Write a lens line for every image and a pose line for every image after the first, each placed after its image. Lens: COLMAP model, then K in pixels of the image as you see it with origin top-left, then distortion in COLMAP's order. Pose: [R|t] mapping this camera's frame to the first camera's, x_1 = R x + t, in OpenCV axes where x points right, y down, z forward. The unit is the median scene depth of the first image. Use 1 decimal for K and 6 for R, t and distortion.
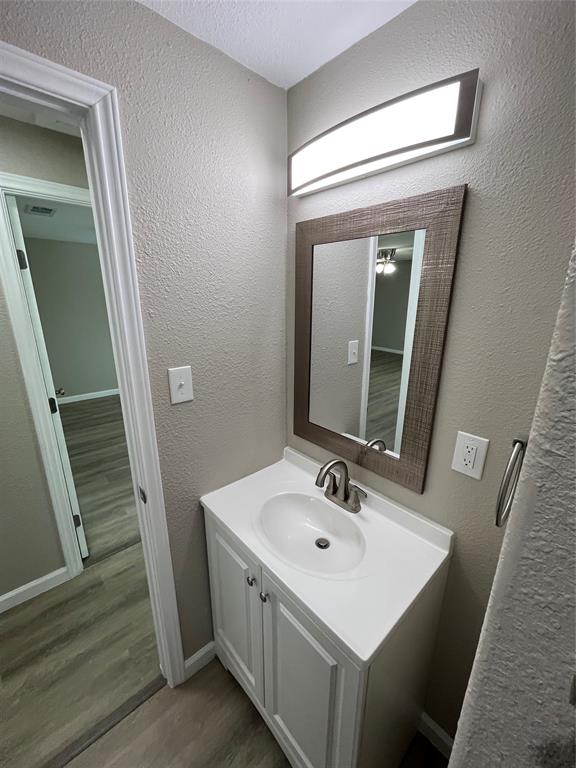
lens RADIAL K [[311.4, 0, 288.0], [0, 311.4, 384.0], [0, 0, 1]] dist [-0.021820, -0.000176]
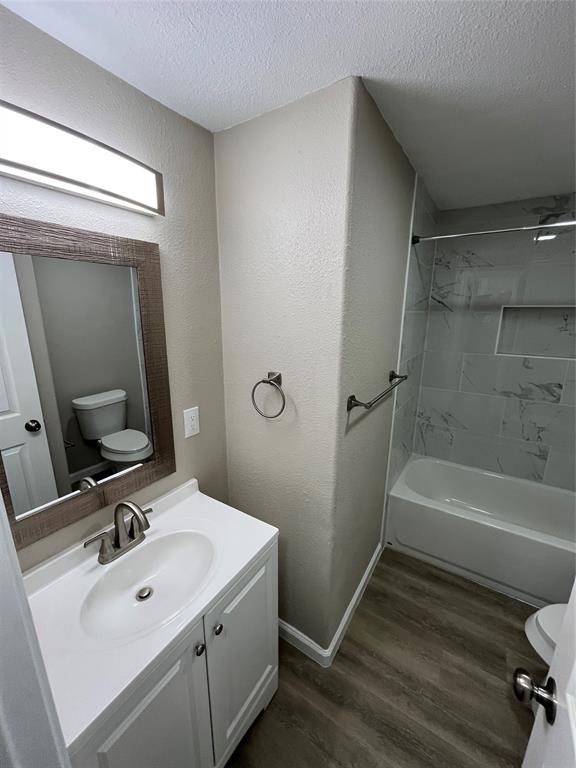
lens RADIAL K [[310.6, 0, 283.2], [0, 310.6, 383.8], [0, 0, 1]] dist [-0.000995, -0.000409]
pose [[-0.237482, -0.253743, 0.937666, -0.867969], [0.261020, 0.913110, 0.313206, -0.291256], [-0.935666, 0.319130, -0.150616, 0.705954]]
